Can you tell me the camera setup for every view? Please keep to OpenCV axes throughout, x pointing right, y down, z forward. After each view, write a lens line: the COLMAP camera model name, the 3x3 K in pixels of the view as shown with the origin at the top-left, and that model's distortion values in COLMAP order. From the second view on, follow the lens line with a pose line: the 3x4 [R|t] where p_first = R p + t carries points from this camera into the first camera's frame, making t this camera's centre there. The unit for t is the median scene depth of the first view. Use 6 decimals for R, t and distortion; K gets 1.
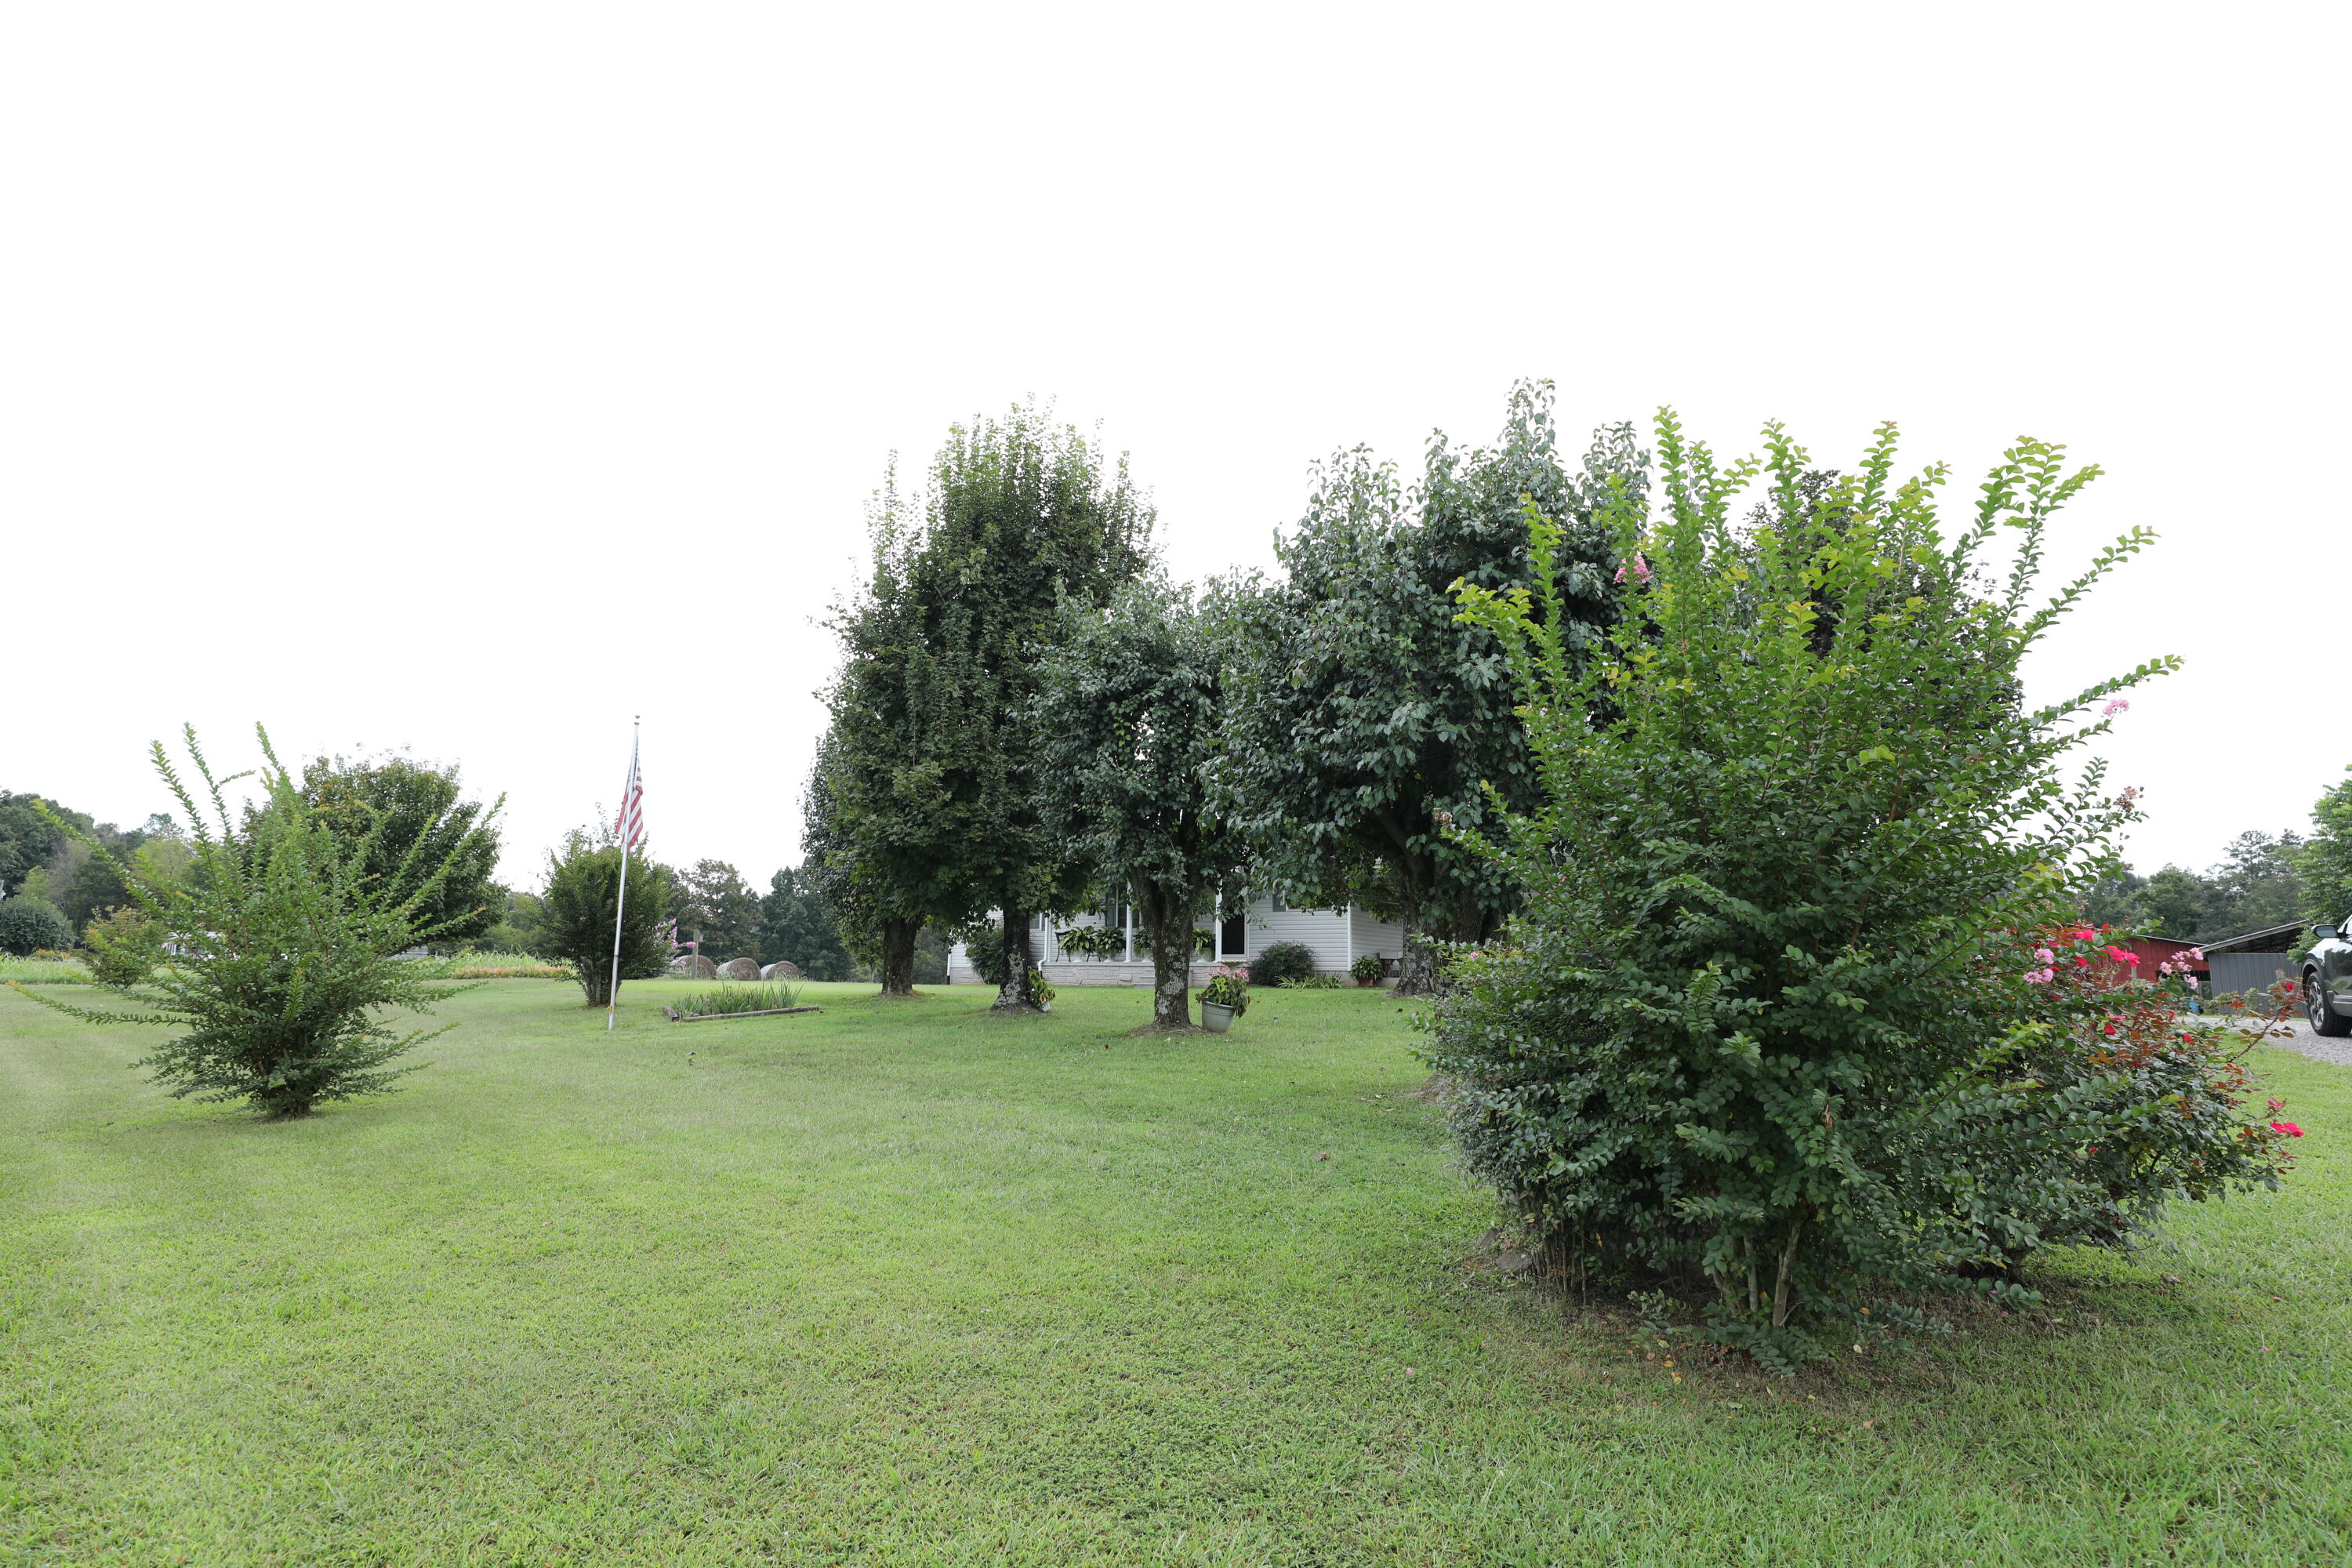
lens RADIAL K [[1230.9, 0, 1179.0], [0, 1230.9, 795.5], [0, 0, 1]] dist [-0.013929, 0.000372]
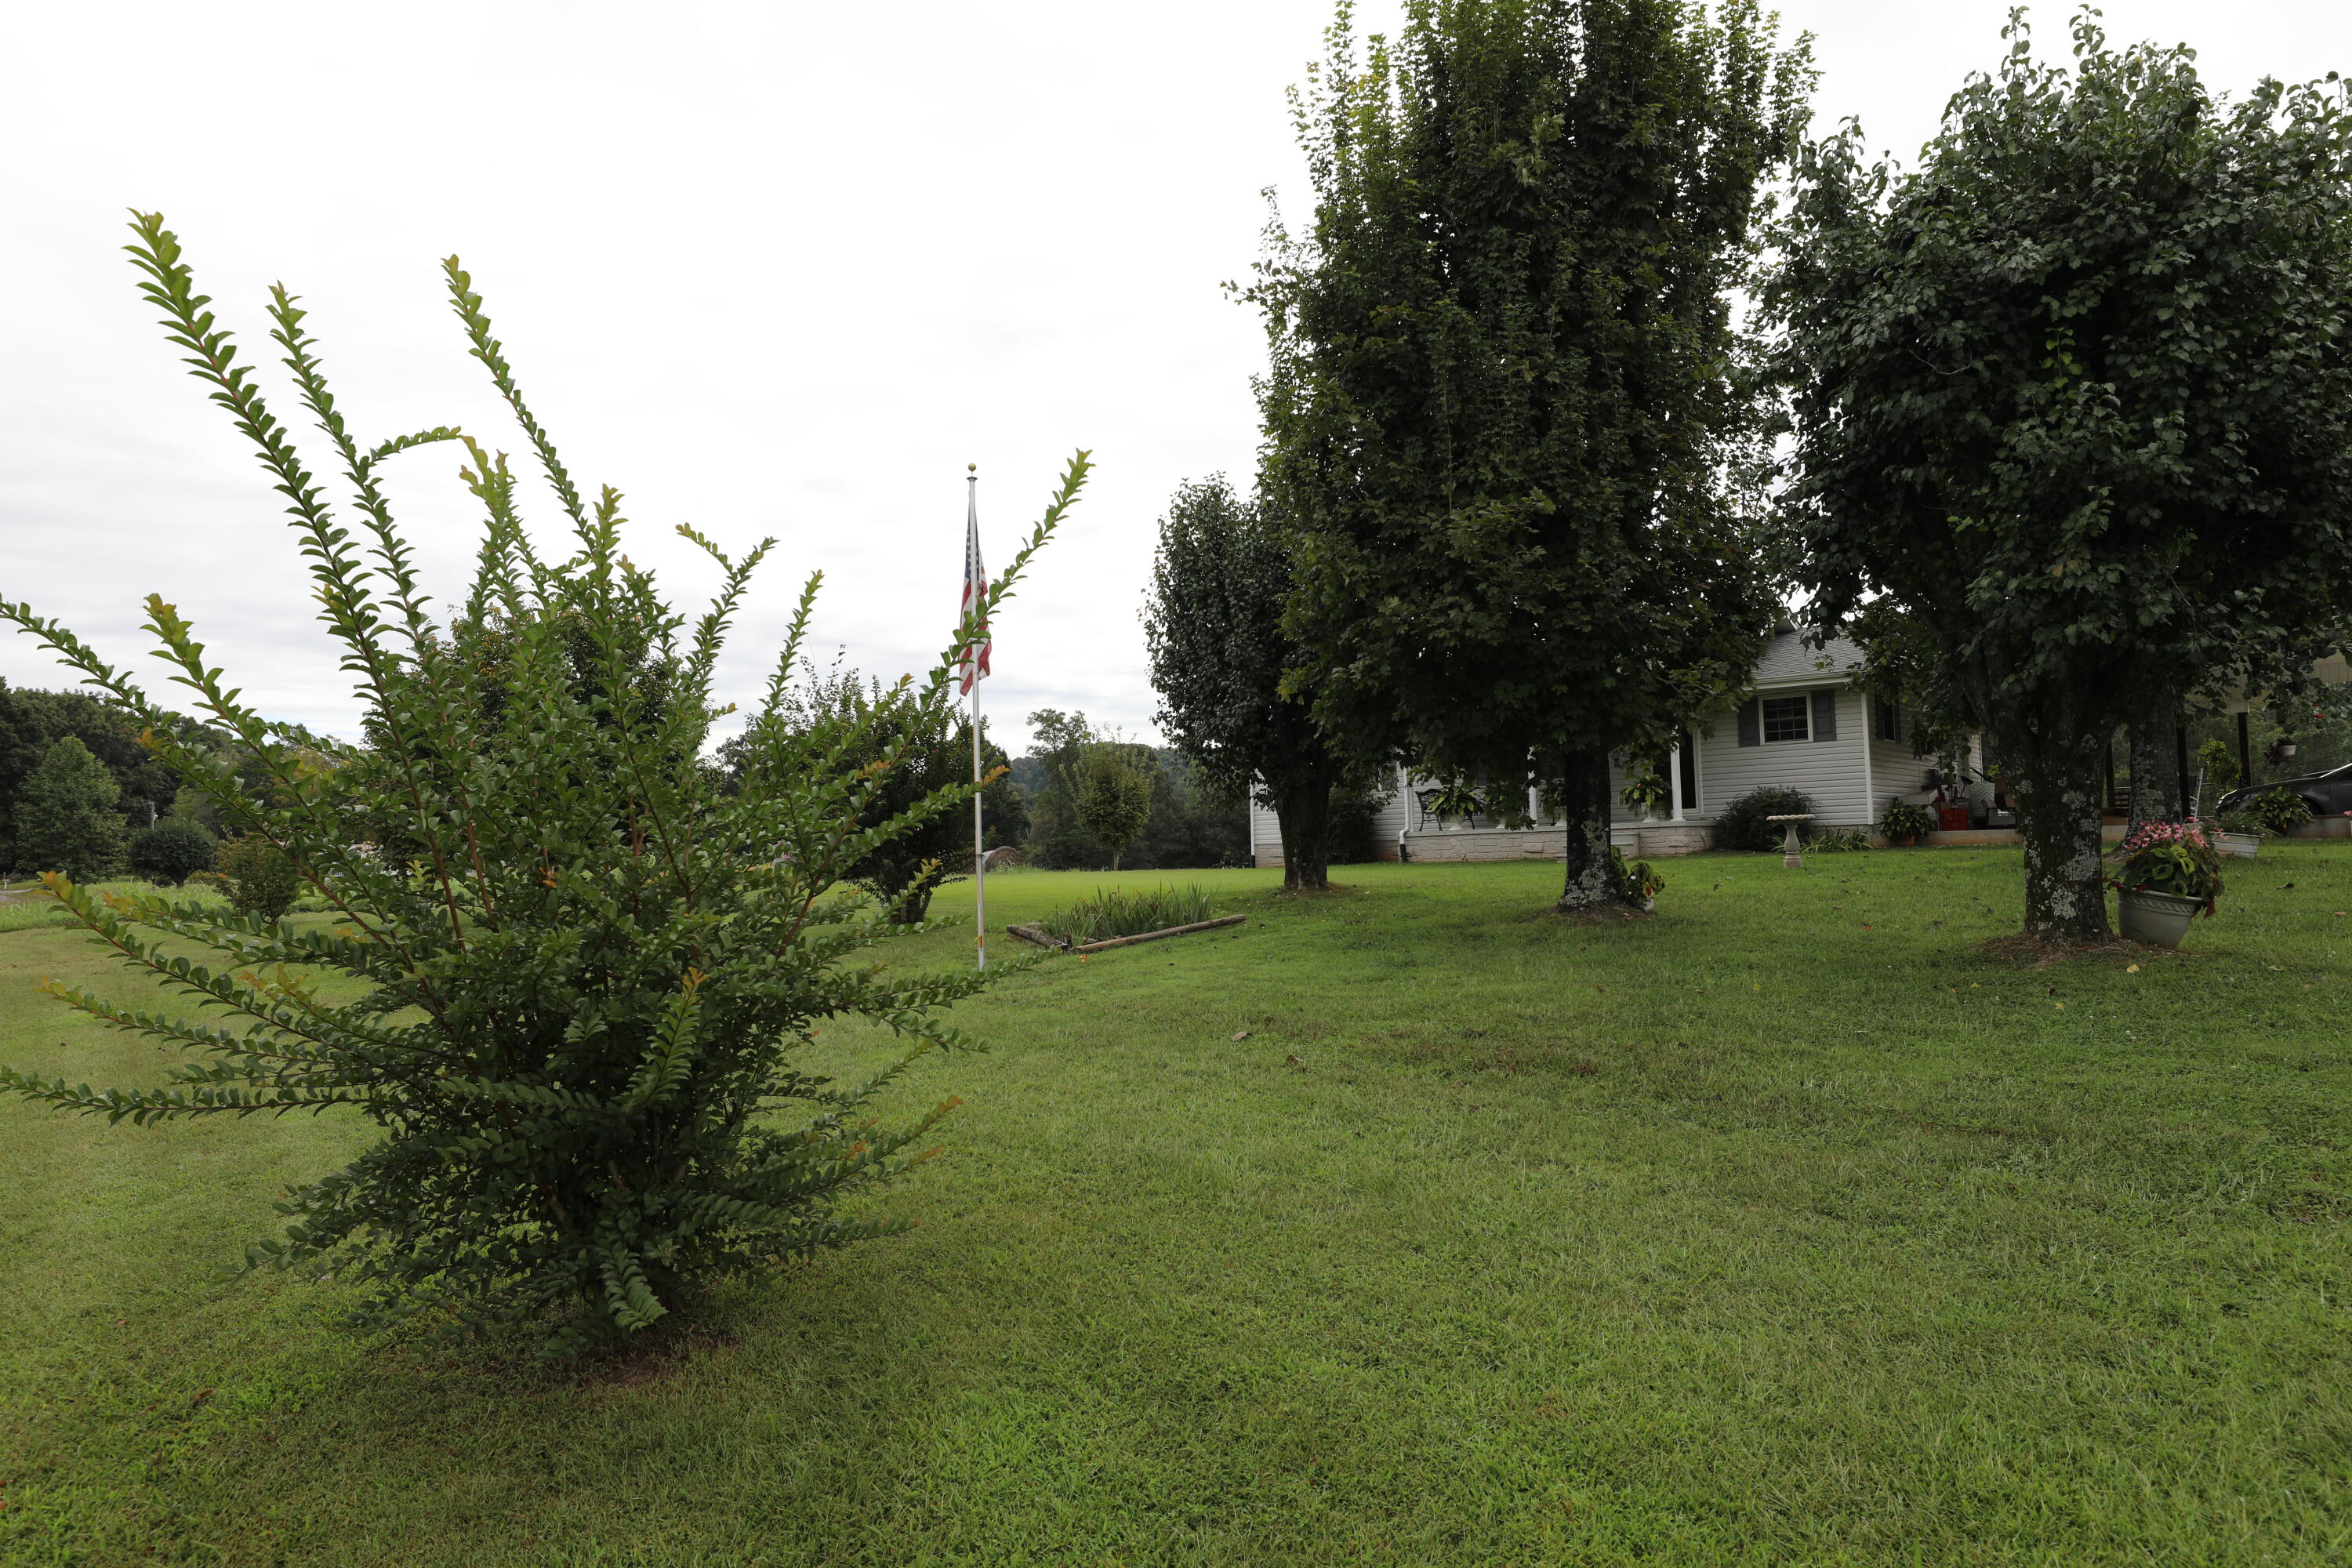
lens RADIAL K [[1285.3, 0, 1159.4], [0, 1285.3, 786.5], [0, 0, 1]] dist [-0.031583, 0.000278]
pose [[0.993834, -0.050723, -0.098600, -0.295799], [0.060432, 0.993338, 0.098118, 0.037306], [0.092966, -0.103472, 0.990278, 0.363776]]
